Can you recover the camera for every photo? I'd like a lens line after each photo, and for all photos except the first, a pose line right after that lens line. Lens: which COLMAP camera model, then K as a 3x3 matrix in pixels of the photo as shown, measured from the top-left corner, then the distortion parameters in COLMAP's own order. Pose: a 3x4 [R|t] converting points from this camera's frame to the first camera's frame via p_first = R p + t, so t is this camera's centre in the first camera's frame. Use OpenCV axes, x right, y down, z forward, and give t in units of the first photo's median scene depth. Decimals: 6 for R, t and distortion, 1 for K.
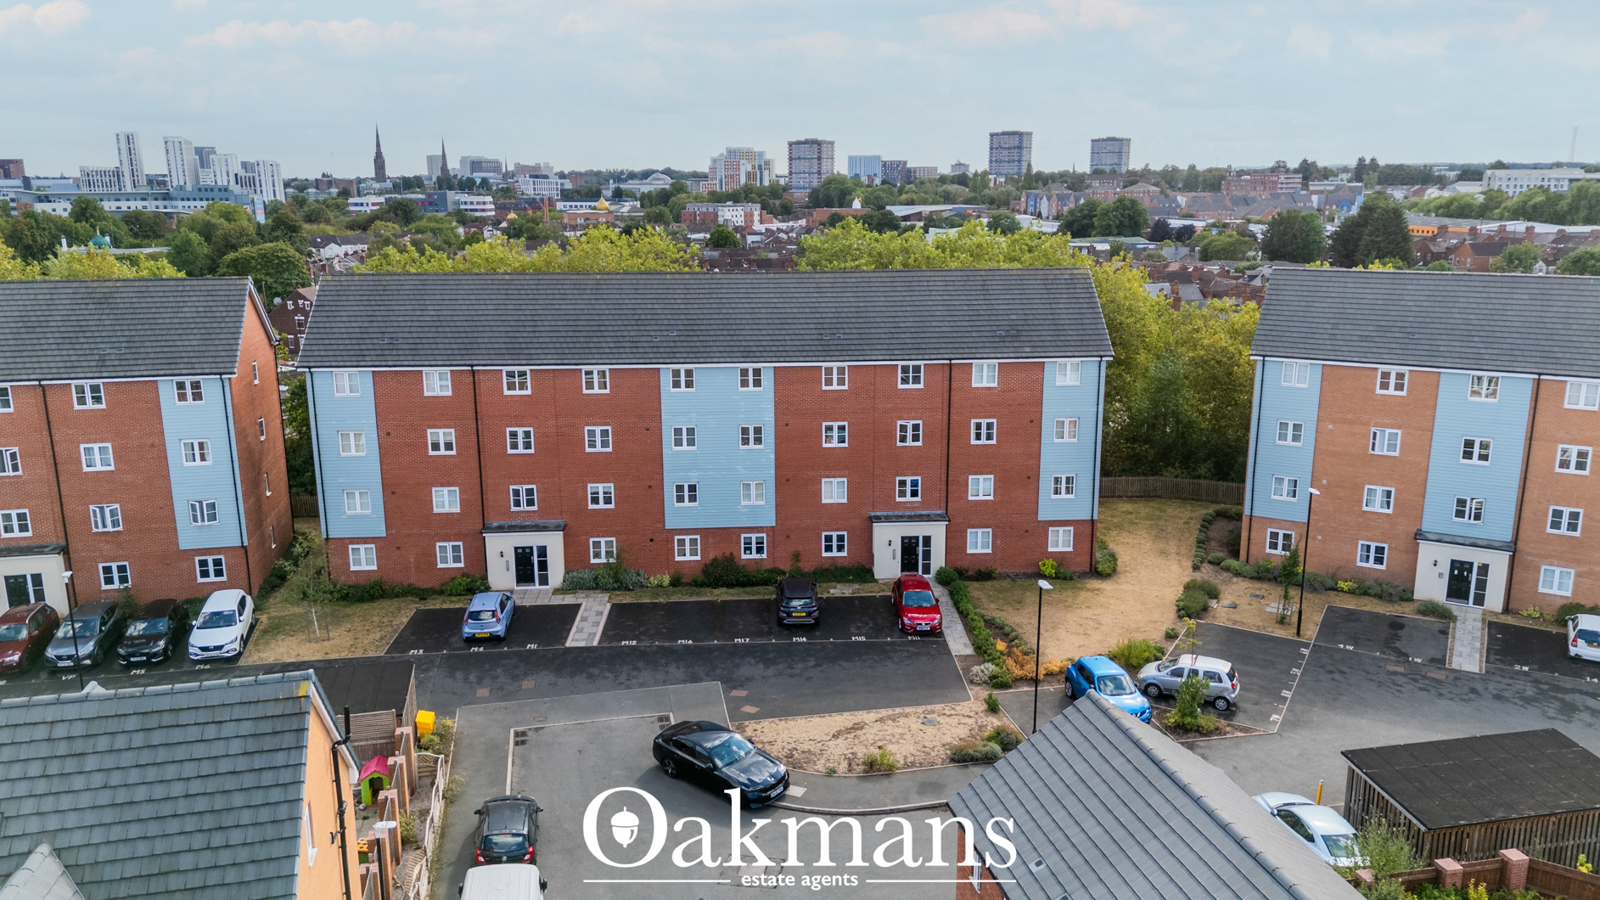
lens RADIAL K [[1173.1, 0, 800.5], [0, 1173.1, 447.7], [0, 0, 1]] dist [0.078891, -0.079581]
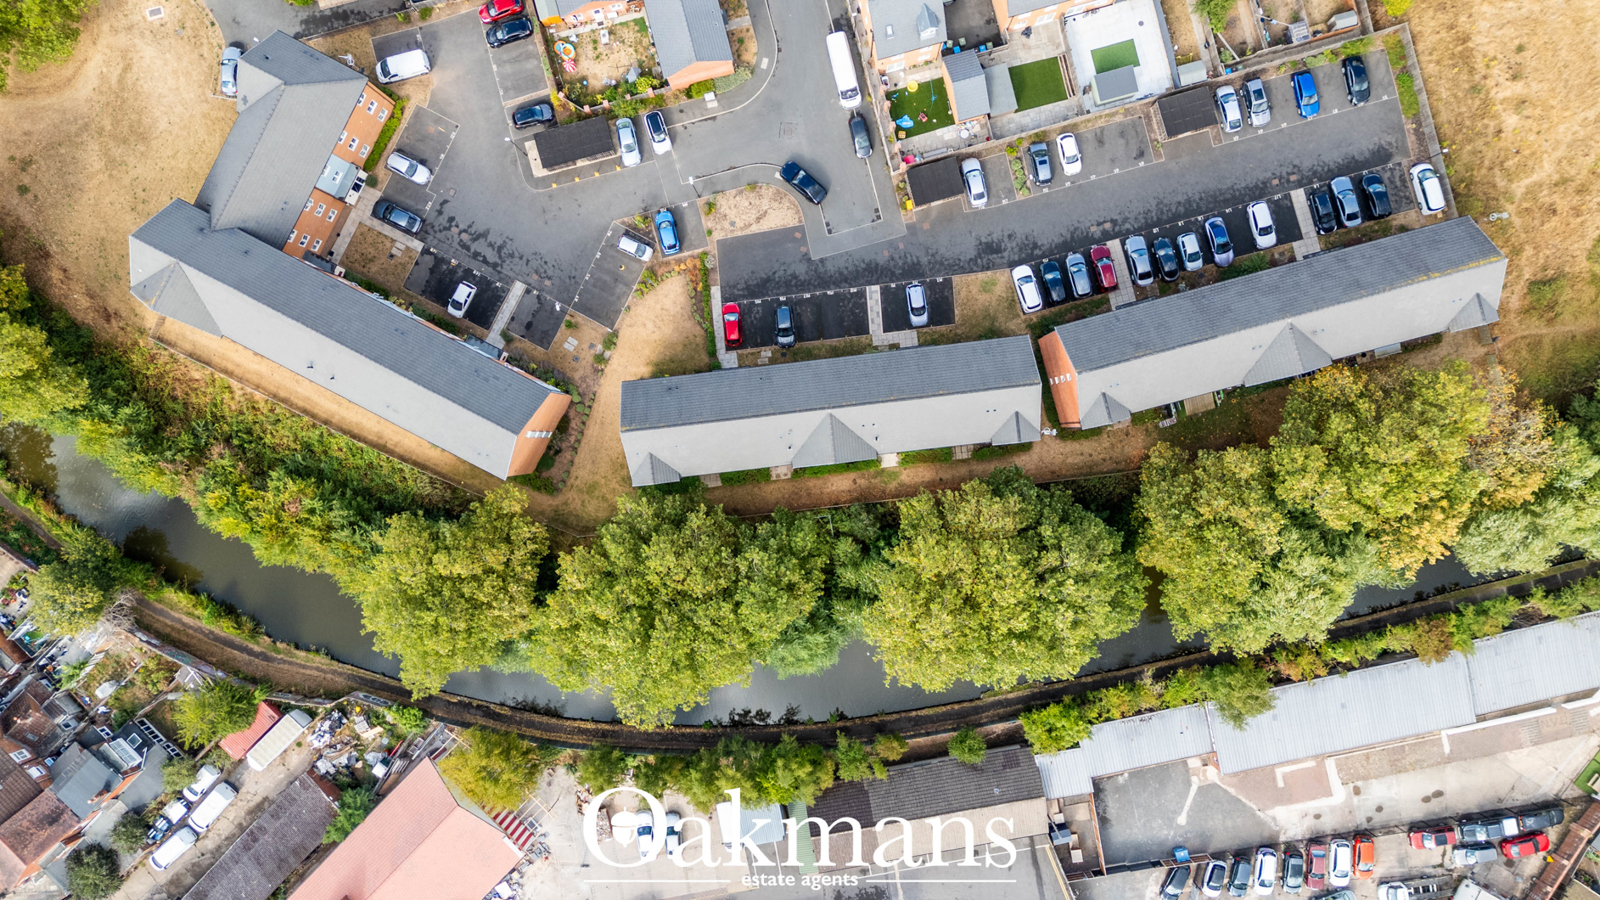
lens RADIAL K [[1173.1, 0, 802.8], [0, 1173.1, 452.0], [0, 0, 1]] dist [0.078891, -0.079581]
pose [[-0.998398, 0.047635, 0.030534, -0.089766], [0.019280, -0.220932, 0.975099, -2.007834], [0.053195, 0.974125, 0.219660, 0.709986]]
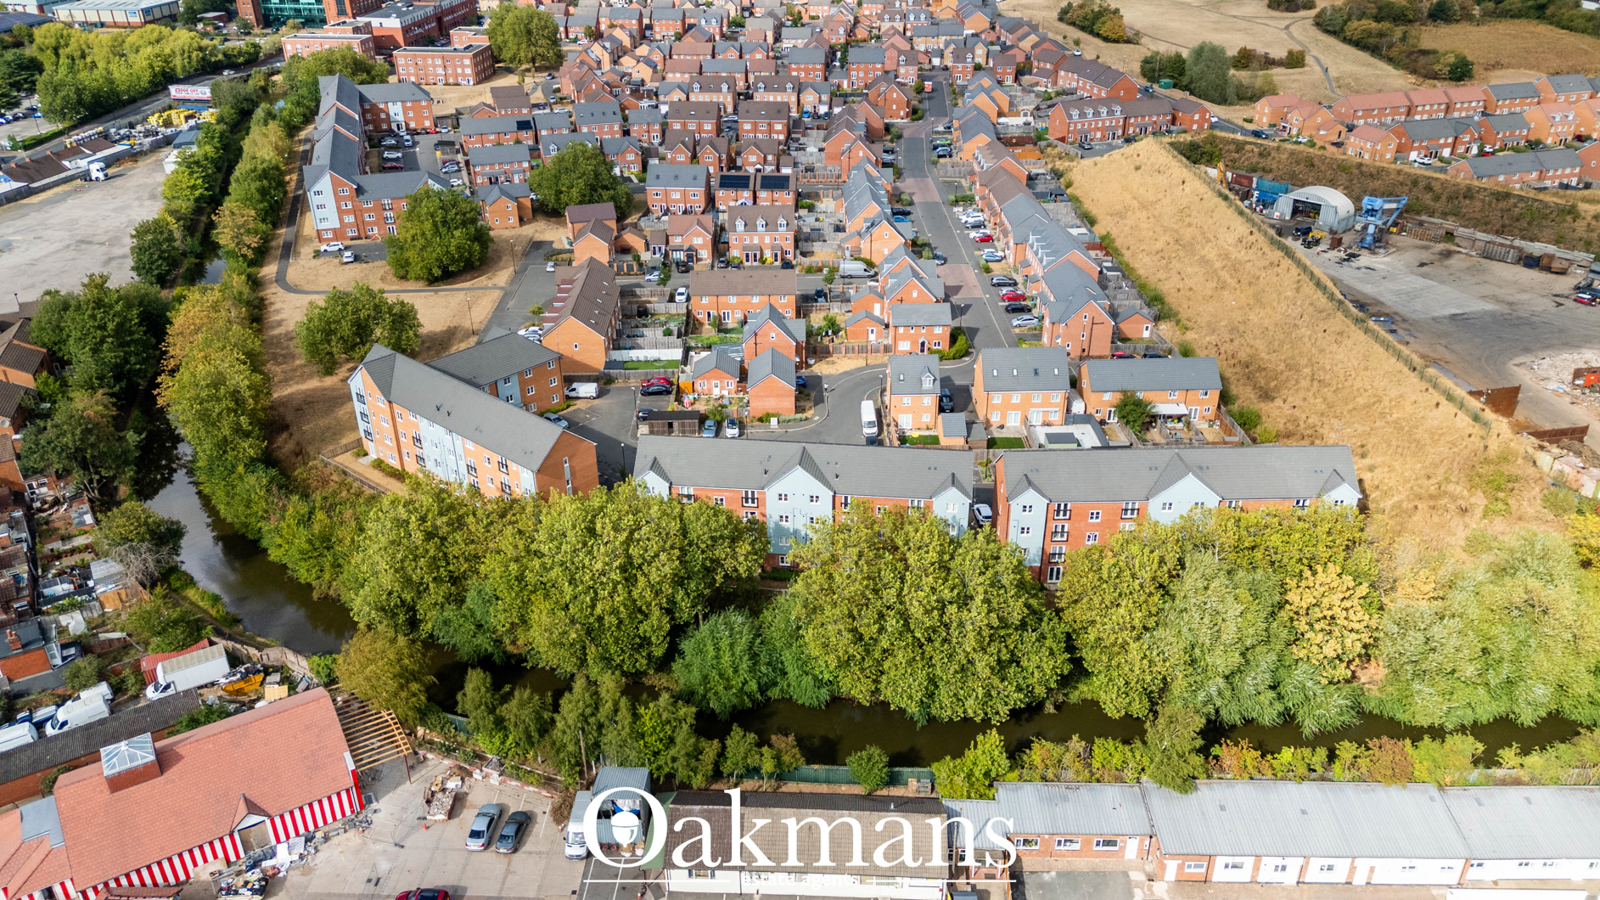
lens RADIAL K [[1173.1, 0, 803.2], [0, 1173.1, 451.4], [0, 0, 1]] dist [0.078891, -0.079581]
pose [[-0.982858, -0.076346, 0.167816, -0.474826], [0.050907, 0.762465, 0.645024, -1.670216], [-0.177199, 0.642510, -0.745508, 2.832995]]
